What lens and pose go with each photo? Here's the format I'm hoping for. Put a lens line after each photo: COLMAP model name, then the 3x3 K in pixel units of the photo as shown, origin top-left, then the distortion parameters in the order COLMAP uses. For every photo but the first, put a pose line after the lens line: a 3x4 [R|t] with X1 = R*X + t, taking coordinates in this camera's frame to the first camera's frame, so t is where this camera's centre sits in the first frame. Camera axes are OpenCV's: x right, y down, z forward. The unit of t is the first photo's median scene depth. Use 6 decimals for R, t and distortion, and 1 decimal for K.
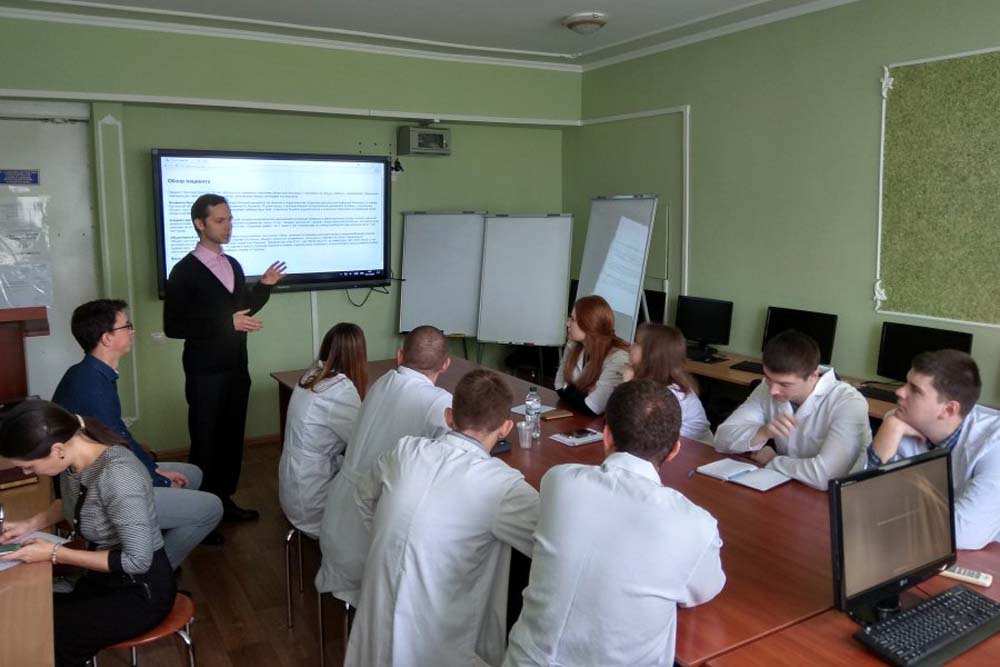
lens RADIAL K [[798.2, 0, 500.6], [0, 798.2, 288.1], [0, 0, 1]] dist [0.145903, -0.220932]
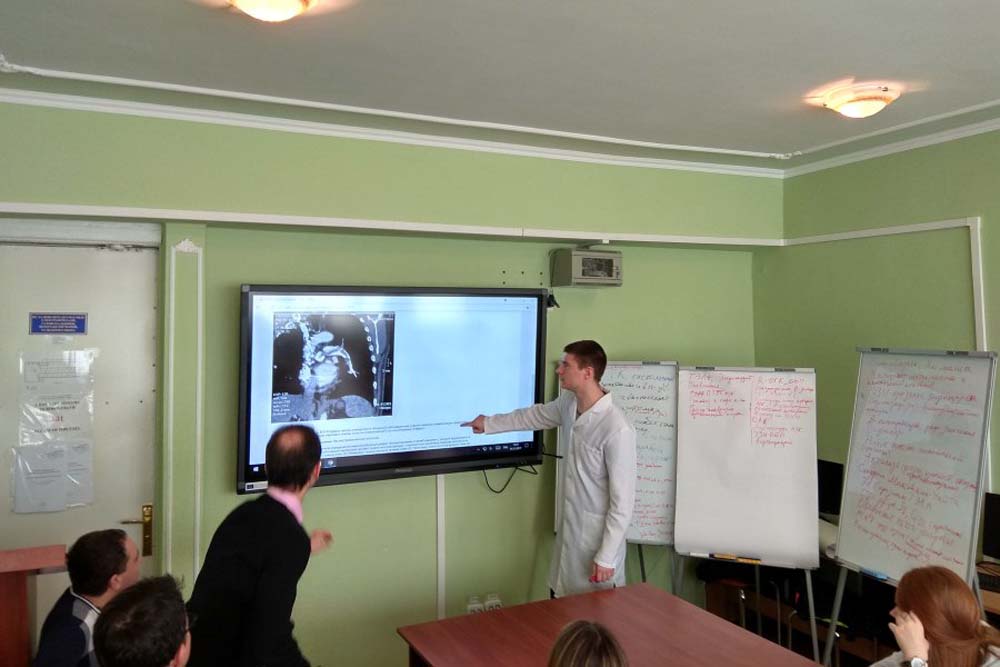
lens RADIAL K [[798.2, 0, 500.6], [0, 798.2, 288.1], [0, 0, 1]] dist [0.145903, -0.220932]
pose [[0.997950, -0.004324, -0.063847, -0.130739], [-0.005364, 0.988552, -0.150784, -0.051782], [0.063768, 0.150817, 0.986503, 0.262851]]
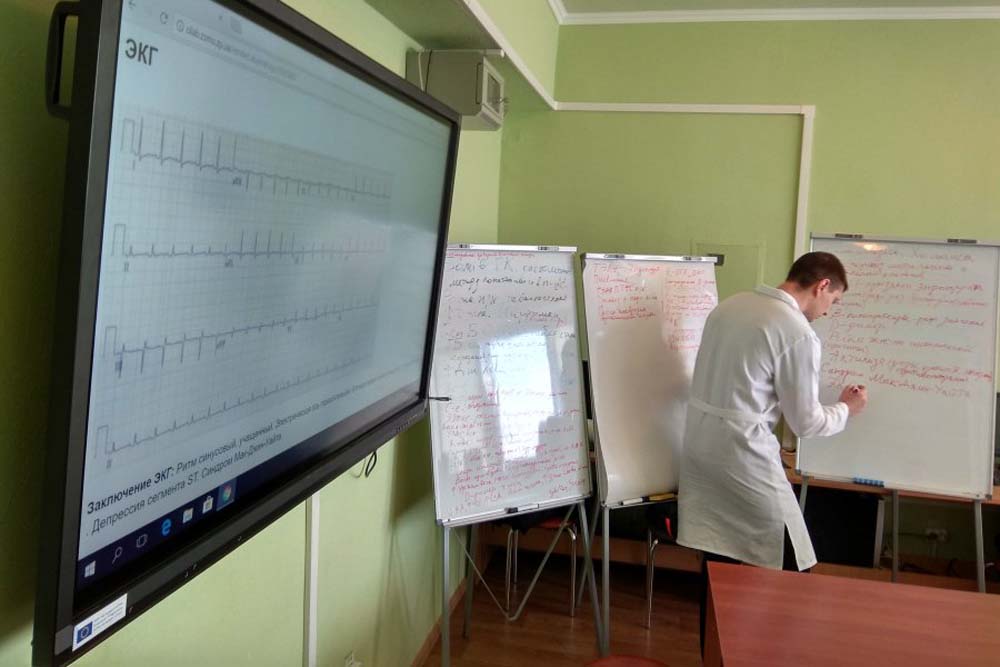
lens RADIAL K [[798.2, 0, 500.6], [0, 798.2, 288.1], [0, 0, 1]] dist [0.145903, -0.220932]
pose [[0.645344, -0.011888, 0.763799, -0.451610], [0.031399, 0.999447, -0.010974, -0.066197], [-0.763246, 0.031064, 0.645361, 0.713352]]
